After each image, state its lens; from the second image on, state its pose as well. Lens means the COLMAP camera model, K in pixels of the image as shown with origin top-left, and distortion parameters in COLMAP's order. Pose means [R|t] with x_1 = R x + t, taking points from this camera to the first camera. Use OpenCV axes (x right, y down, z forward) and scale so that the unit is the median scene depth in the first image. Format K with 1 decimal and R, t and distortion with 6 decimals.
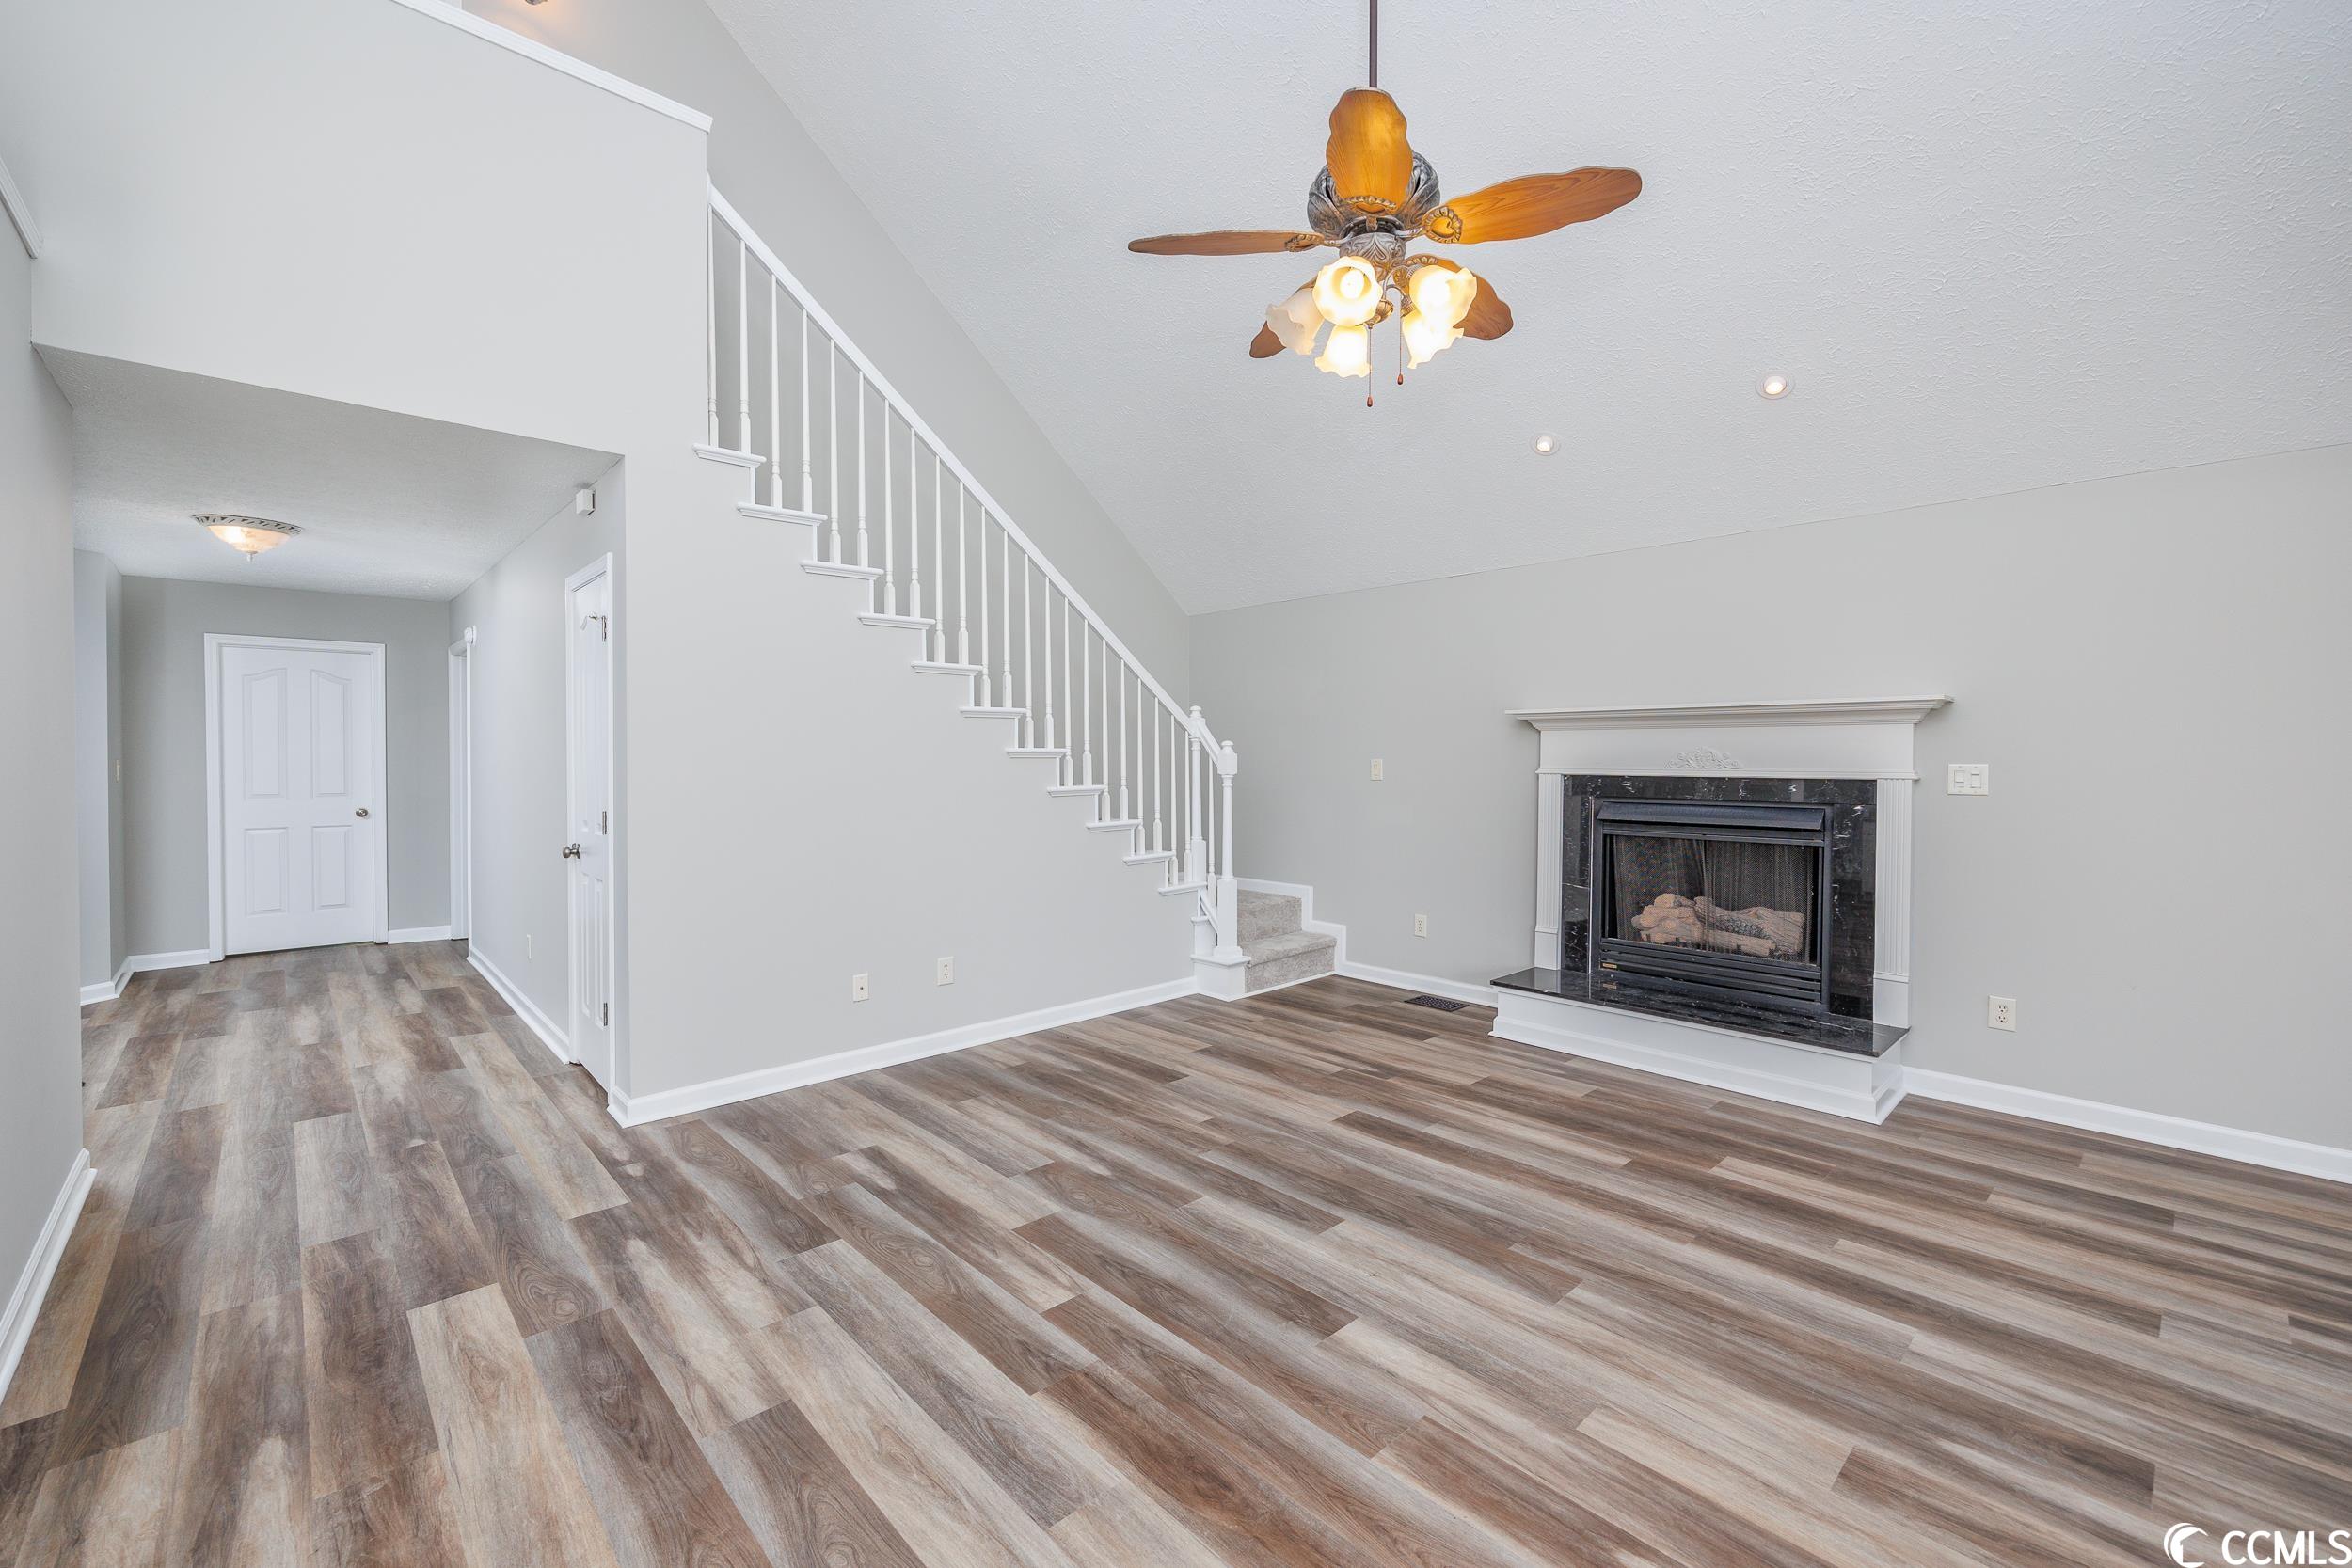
lens RADIAL K [[981.7, 0, 1176.0], [0, 981.7, 784.0], [0, 0, 1]] dist [0.000999, 0.000081]
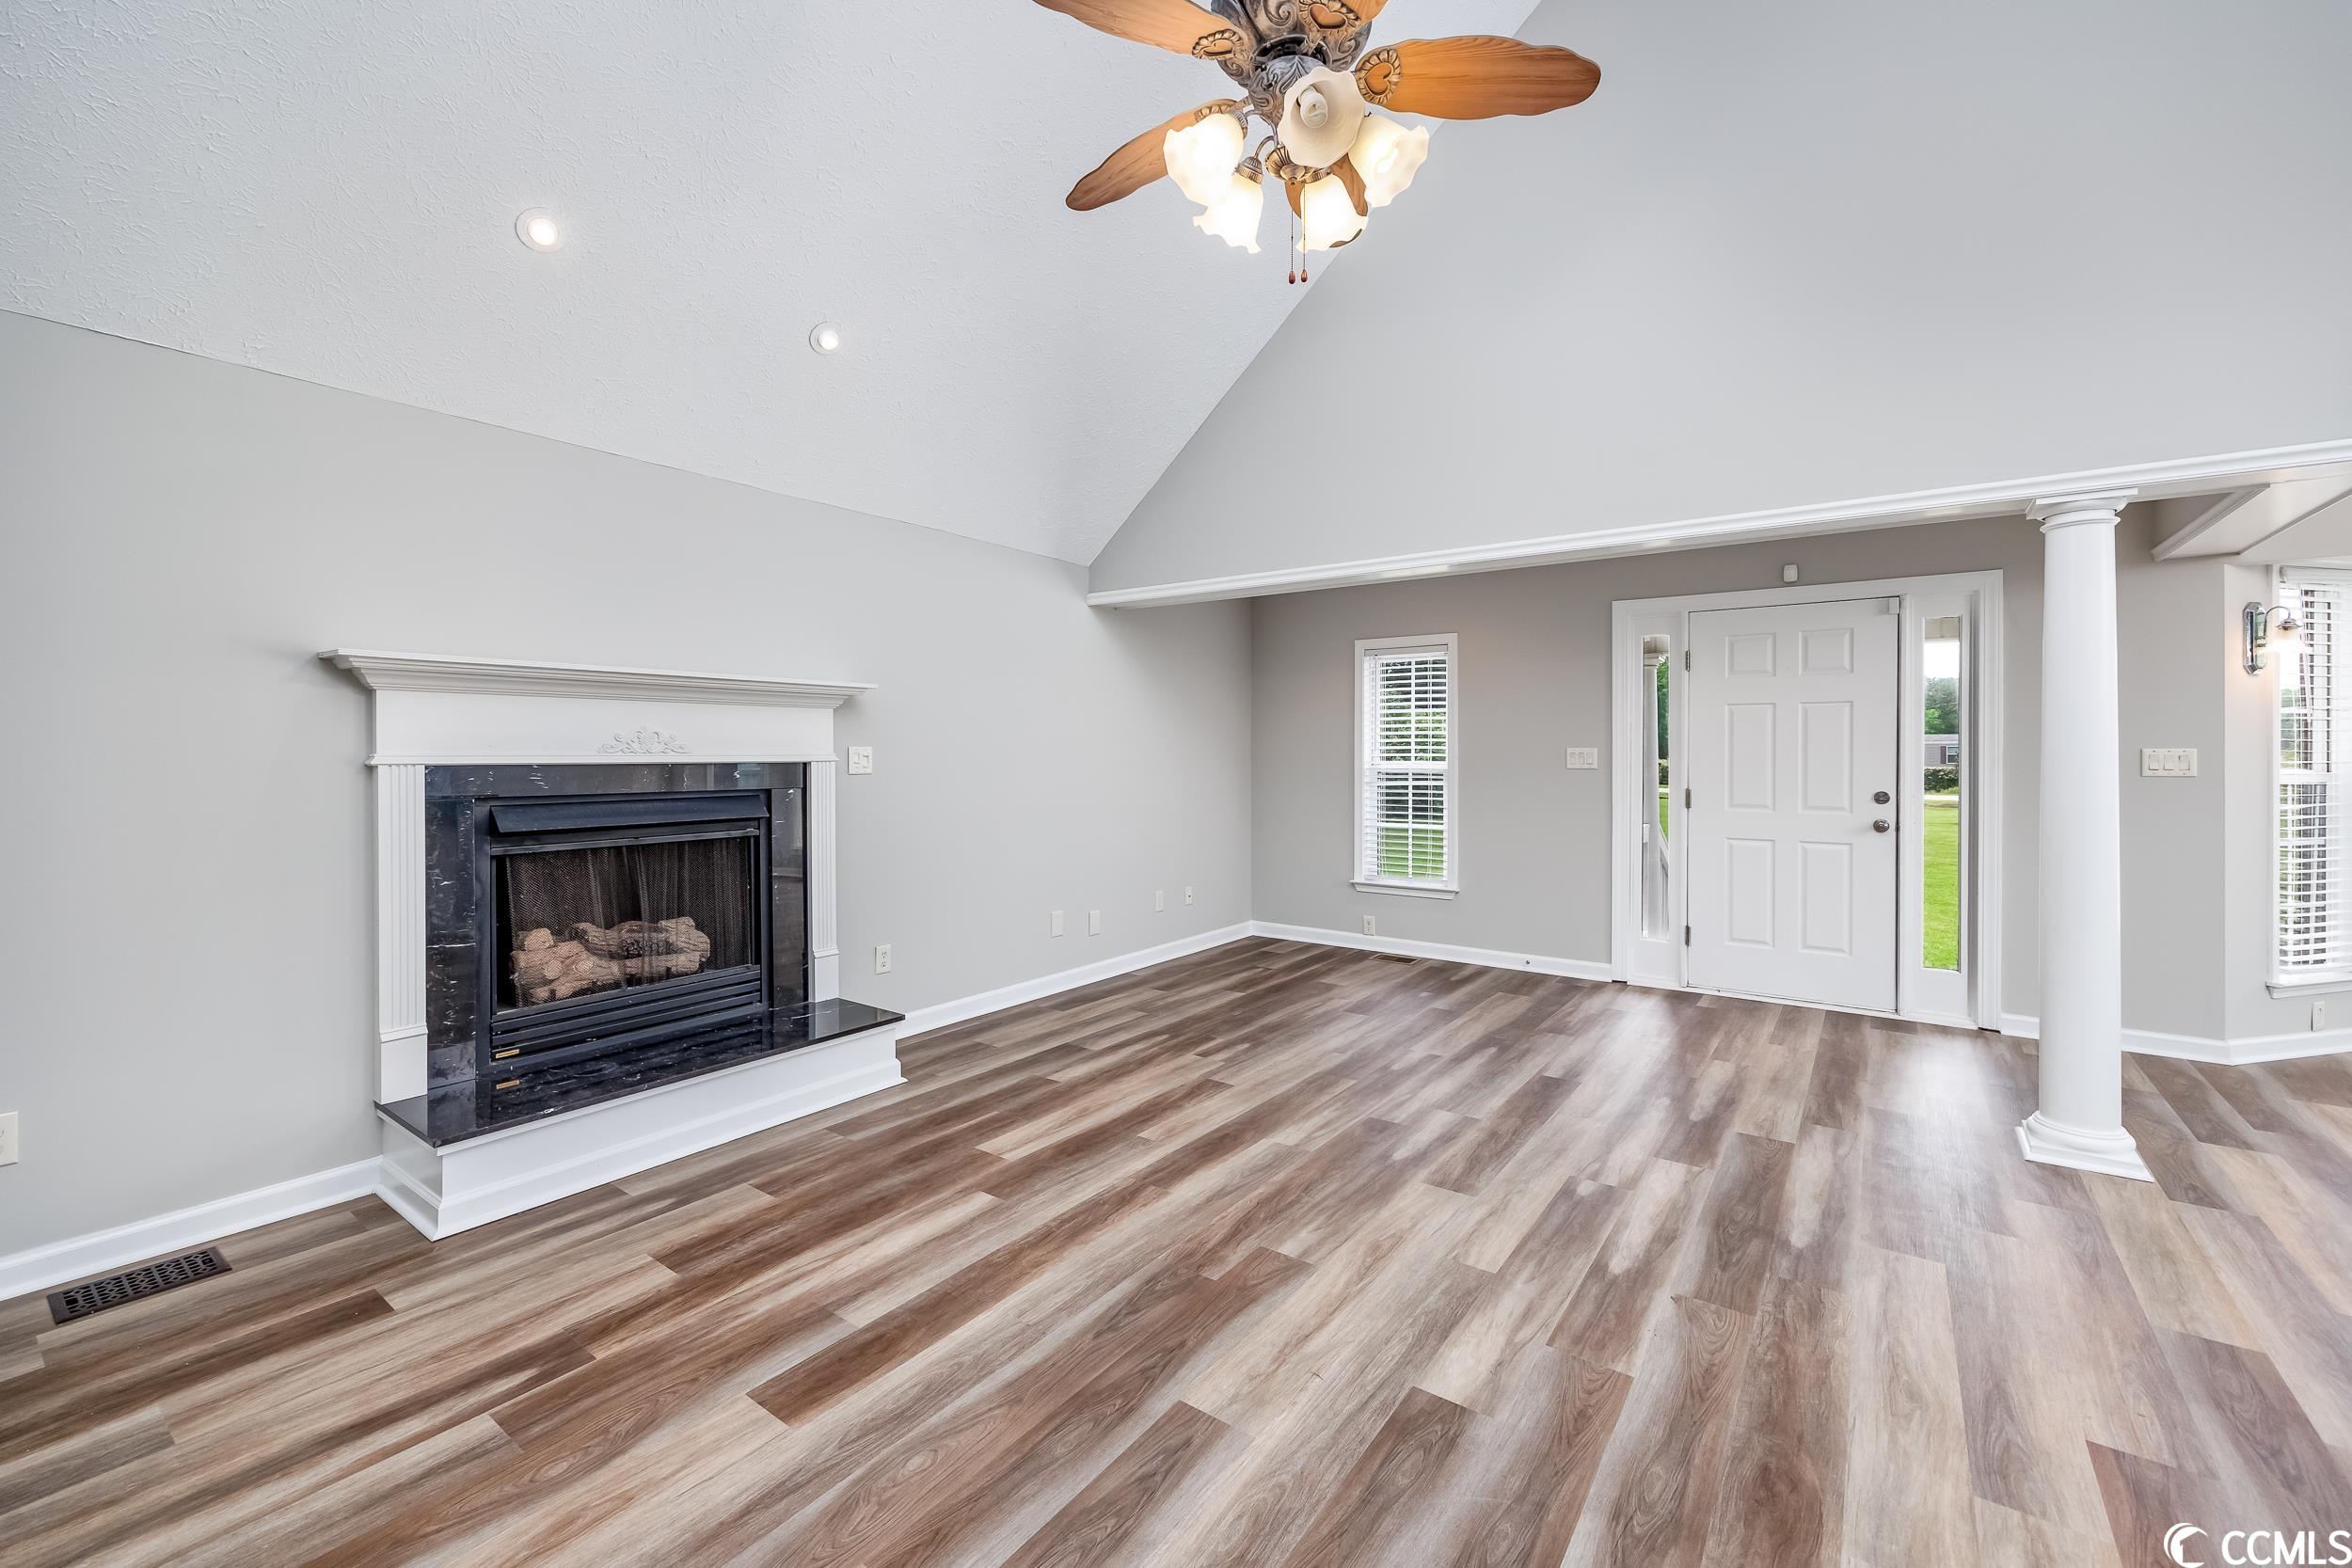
lens RADIAL K [[1008.7, 0, 1178.2], [0, 1008.7, 761.8], [0, 0, 1]] dist [0.000159, 0.000049]
pose [[-0.219809, -0.010213, 0.975489, -0.495038], [0.027471, 0.999484, 0.016654, -0.015353], [-0.975156, 0.030459, -0.219415, 1.101526]]
